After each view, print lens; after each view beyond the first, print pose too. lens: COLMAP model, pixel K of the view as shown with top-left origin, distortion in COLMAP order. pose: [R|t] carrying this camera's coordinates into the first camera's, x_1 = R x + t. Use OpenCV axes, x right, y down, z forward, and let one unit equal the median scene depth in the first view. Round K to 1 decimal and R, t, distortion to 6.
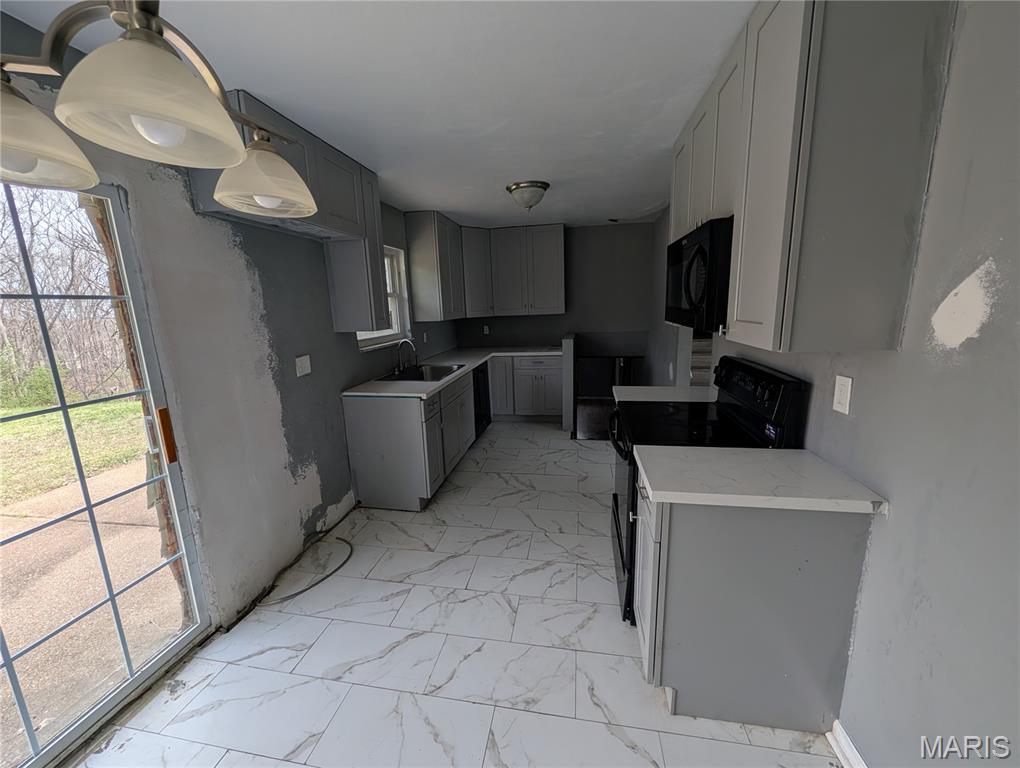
lens RADIAL K [[391.8, 0, 508.7], [0, 391.8, 383.6], [0, 0, 1]] dist [-0.001060, 0.000277]
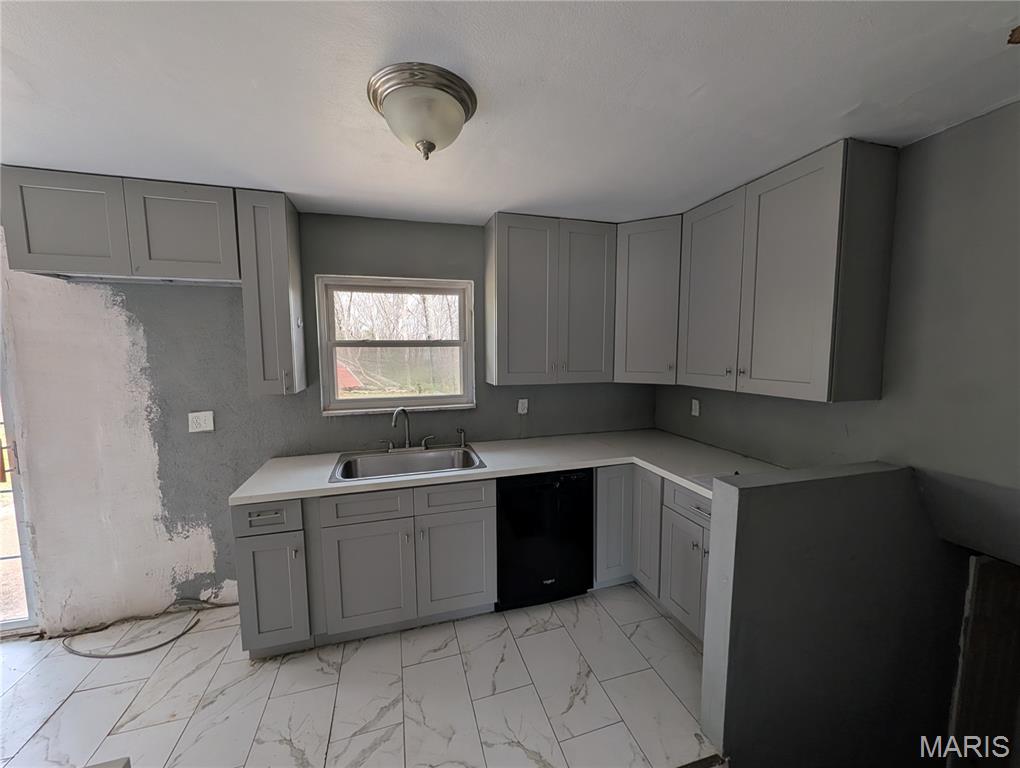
lens RADIAL K [[391.8, 0, 508.7], [0, 391.8, 383.6], [0, 0, 1]] dist [-0.001060, 0.000277]
pose [[0.450422, 0.117105, -0.885103, 0.628163], [-0.190009, 0.981223, 0.033128, -0.306005], [0.872363, 0.153255, 0.464215, 1.190437]]
